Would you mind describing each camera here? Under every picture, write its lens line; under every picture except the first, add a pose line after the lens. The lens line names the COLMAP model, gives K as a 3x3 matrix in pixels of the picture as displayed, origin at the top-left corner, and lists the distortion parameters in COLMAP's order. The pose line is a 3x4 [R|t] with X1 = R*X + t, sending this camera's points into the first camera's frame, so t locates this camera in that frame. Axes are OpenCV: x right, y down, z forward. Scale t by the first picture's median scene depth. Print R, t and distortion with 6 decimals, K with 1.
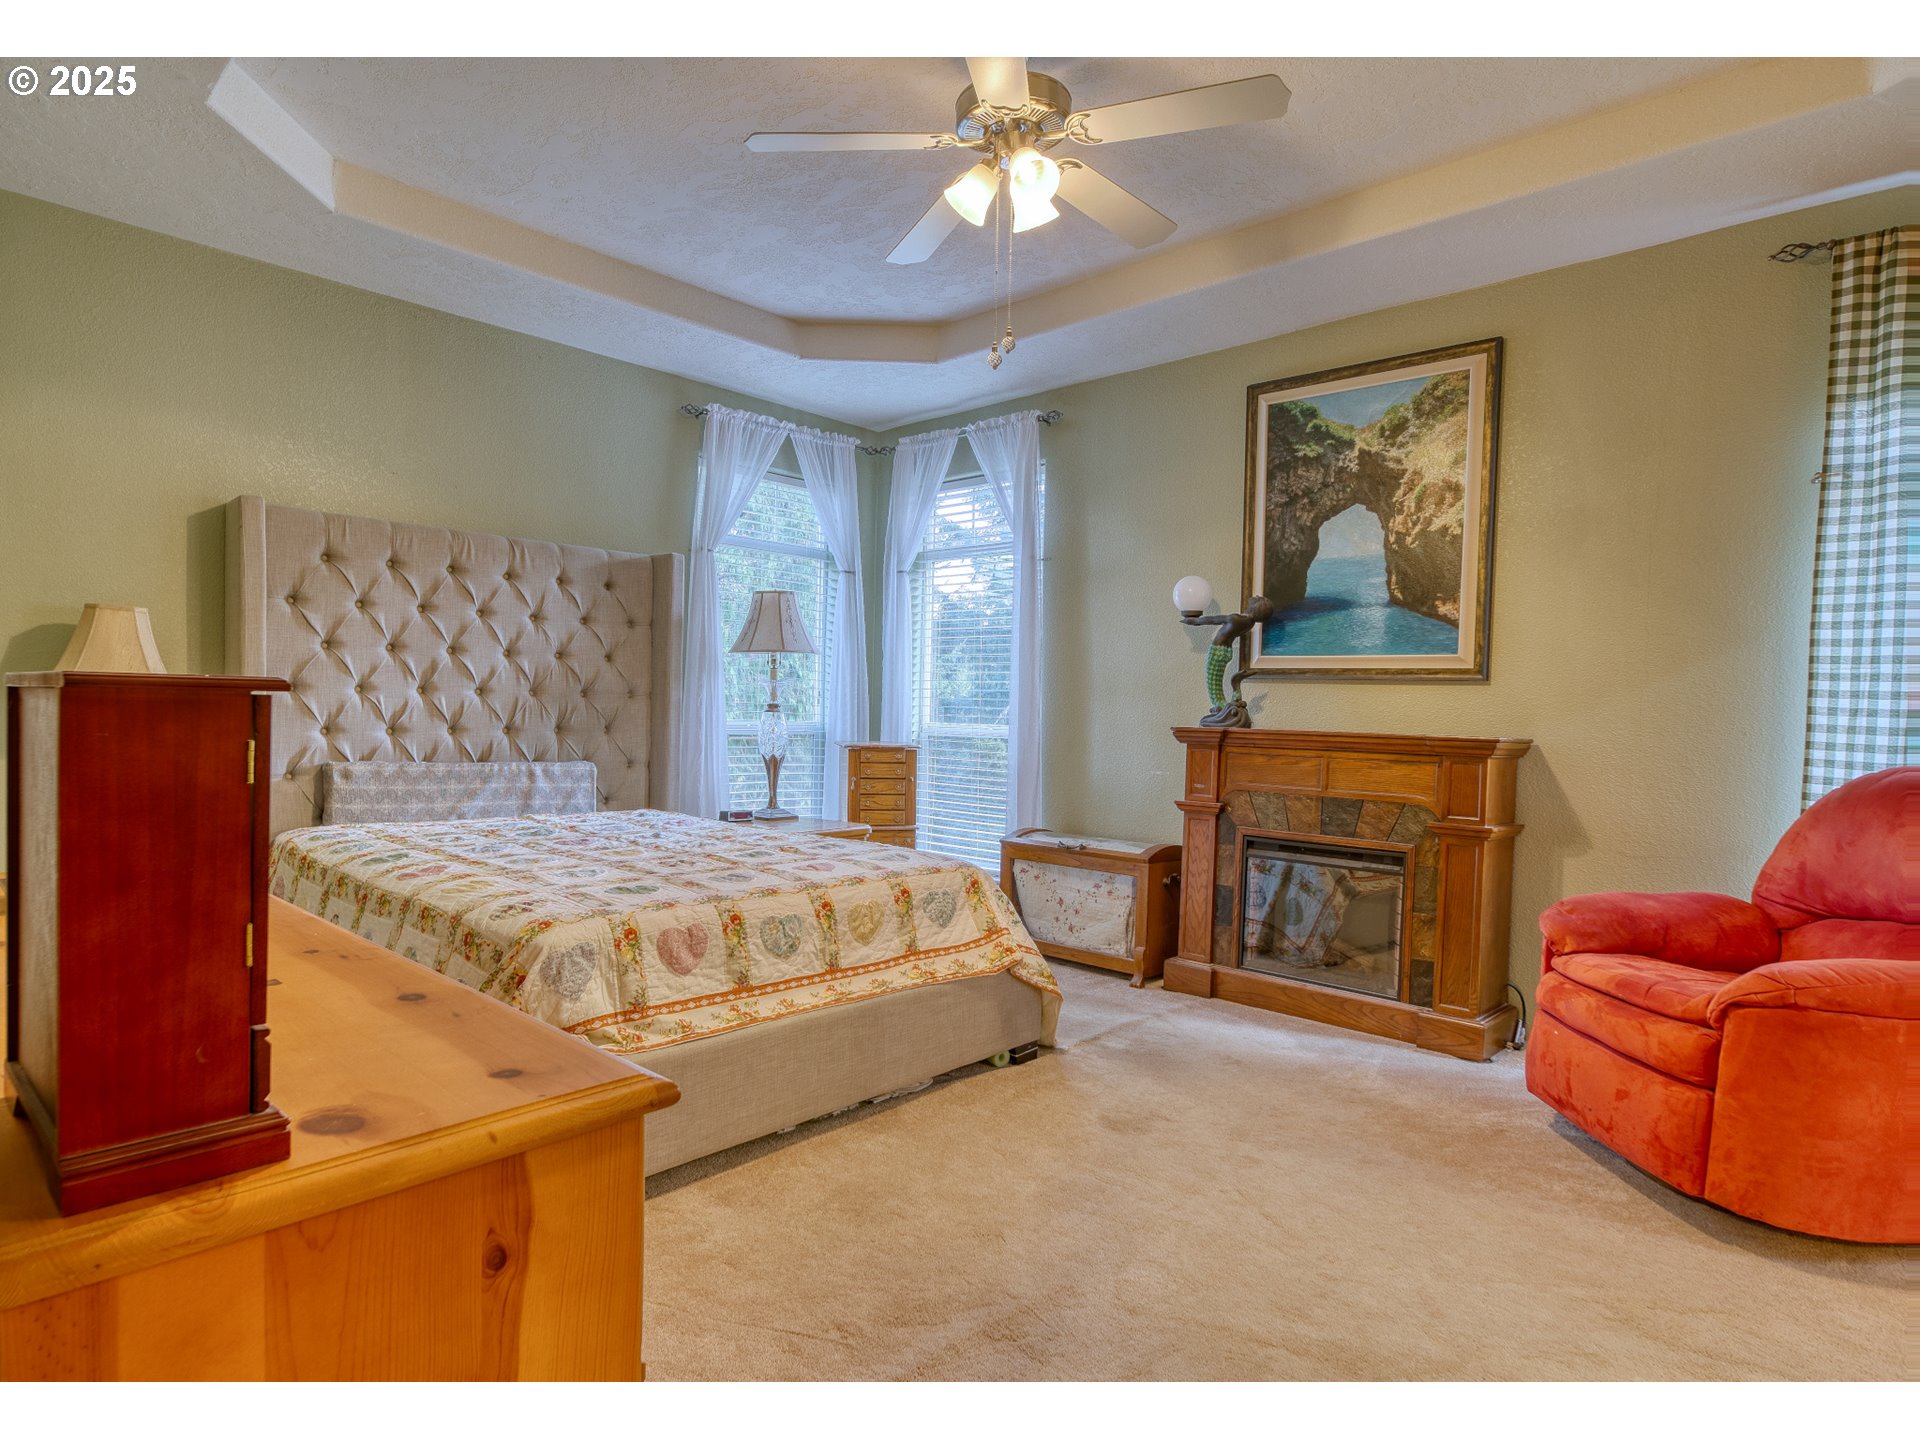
lens RADIAL K [[1060.3, 0, 935.0], [0, 1060.3, 729.2], [0, 0, 1]] dist [0.000809, -0.000121]
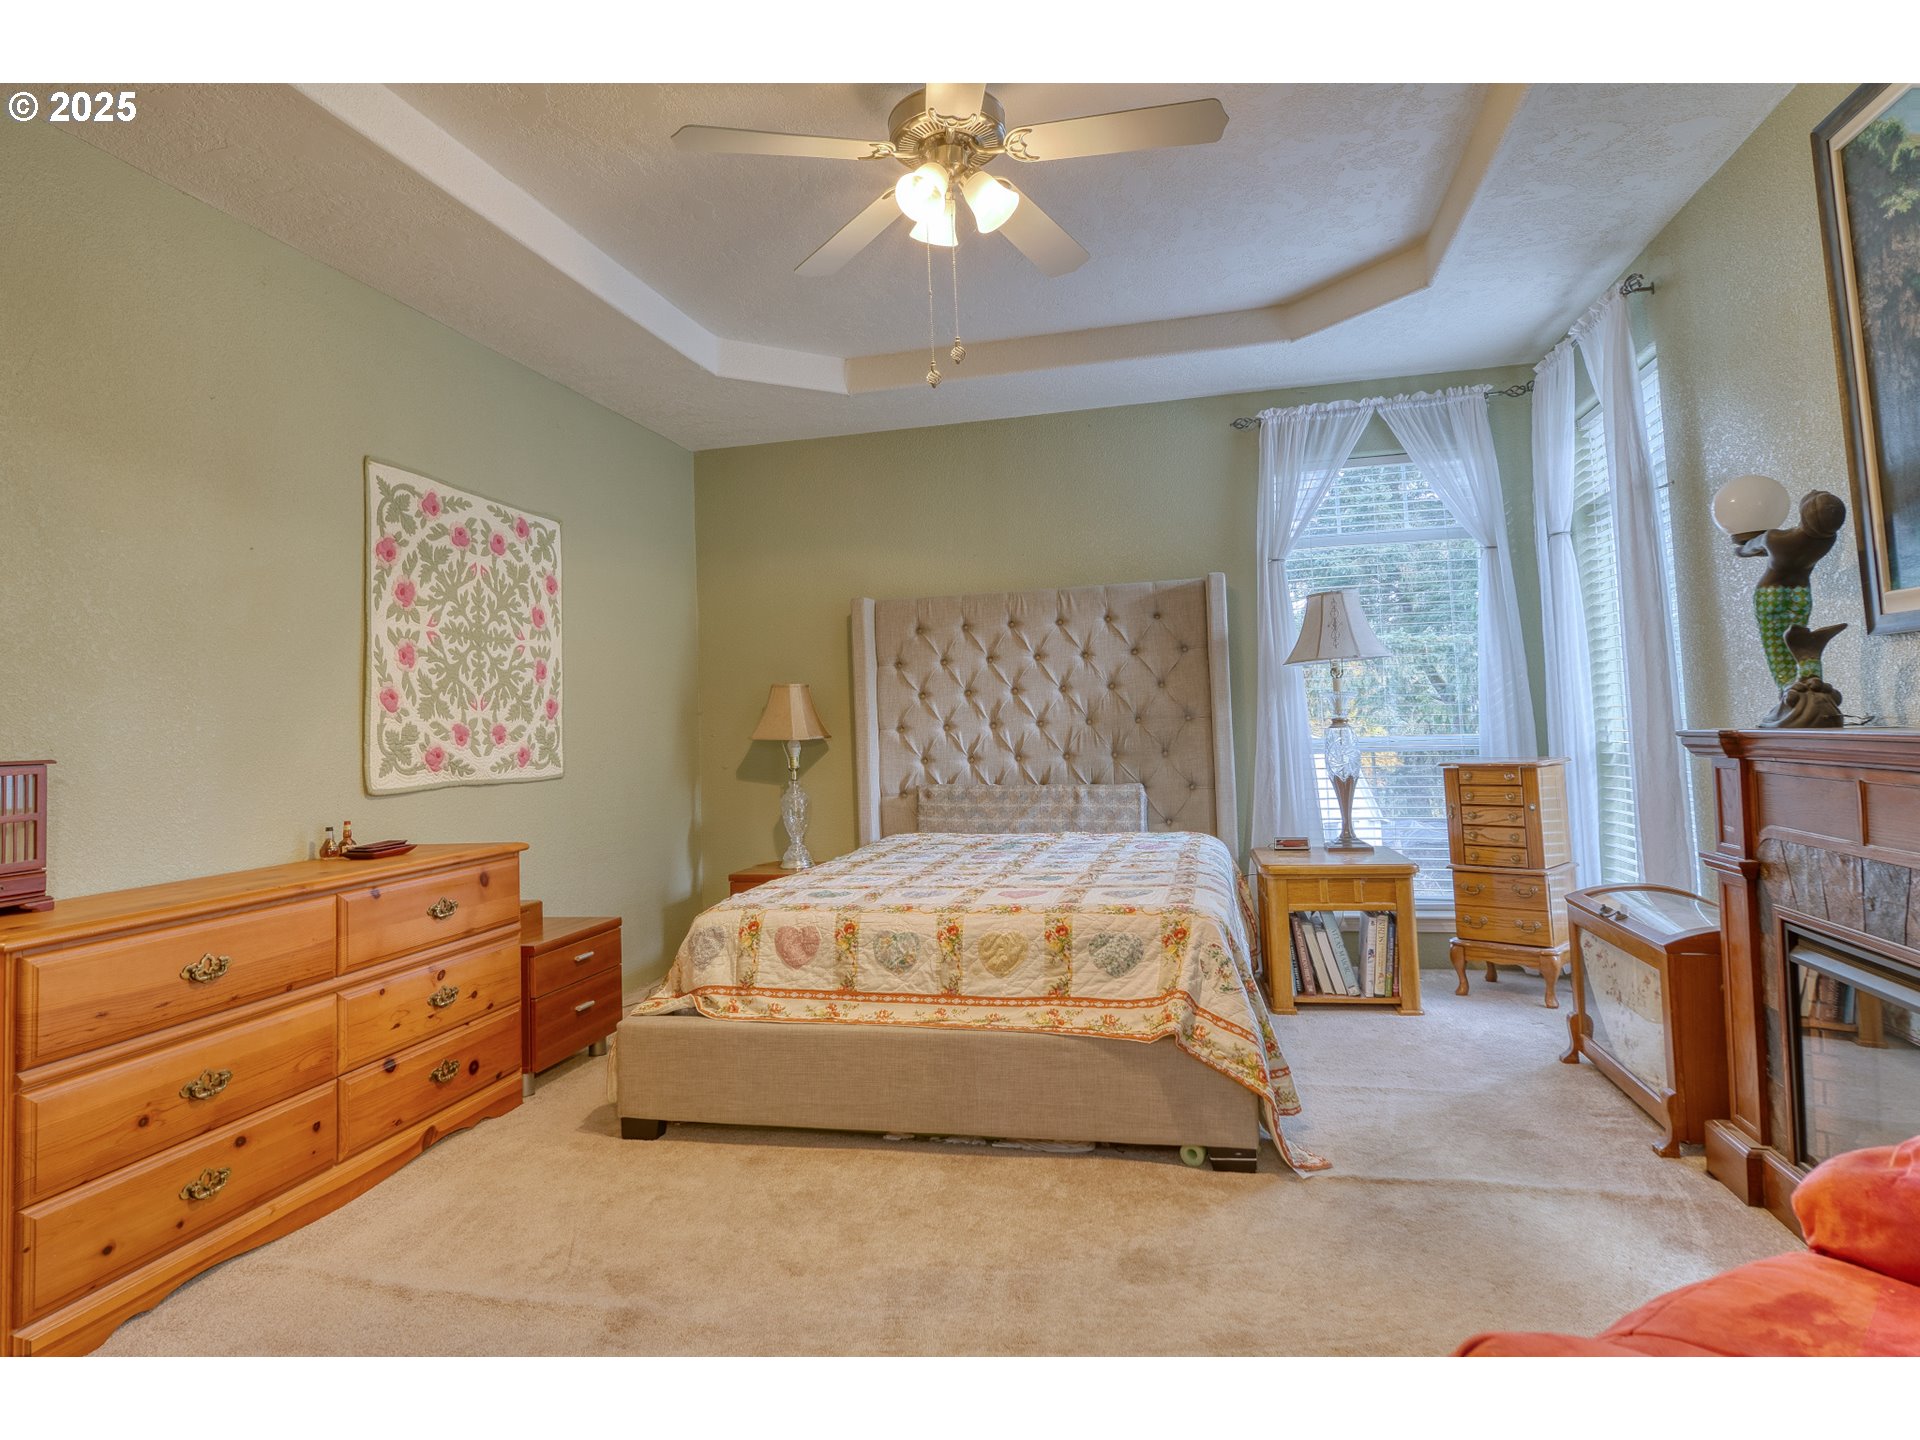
lens RADIAL K [[1077.4, 0, 961.4], [0, 1077.4, 653.8], [0, 0, 1]] dist [-0.002089, 0.000722]
pose [[0.506312, -0.101081, -0.856406, 0.579542], [0.028623, 0.994529, -0.100461, 0.004927], [0.861875, 0.026352, 0.506435, 0.337255]]
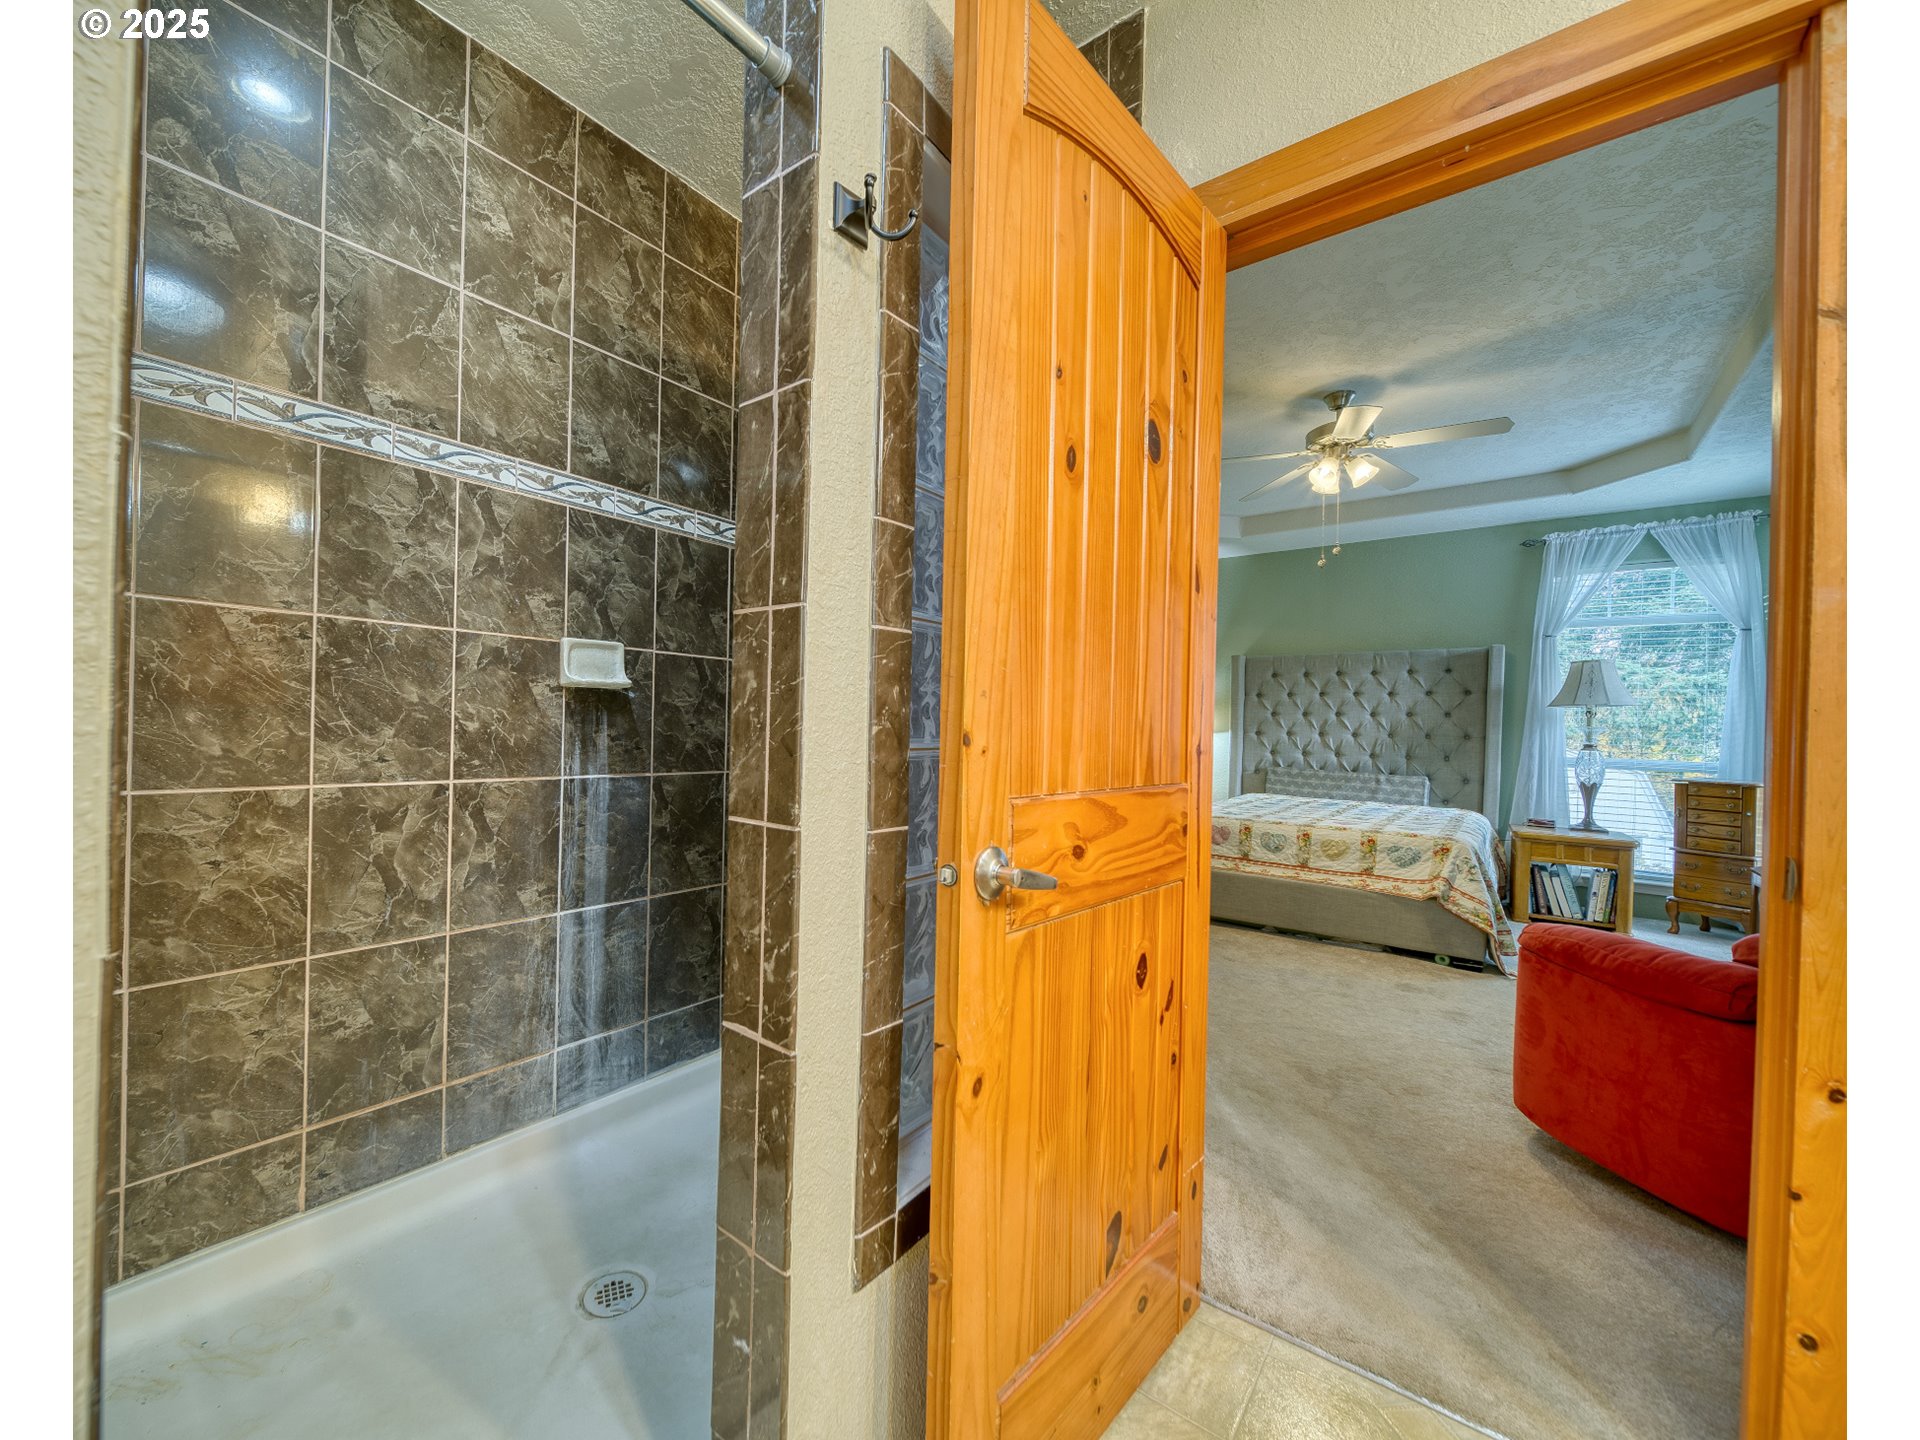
lens RADIAL K [[761.8, 0, 873.4], [0, 761.8, 731.5], [0, 0, 1]] dist [0.000880, -0.003531]
pose [[0.067849, -0.013548, -0.997604, 0.925596], [-0.046152, 0.998795, -0.016703, 0.021698], [0.996628, 0.047175, 0.067142, 0.045260]]
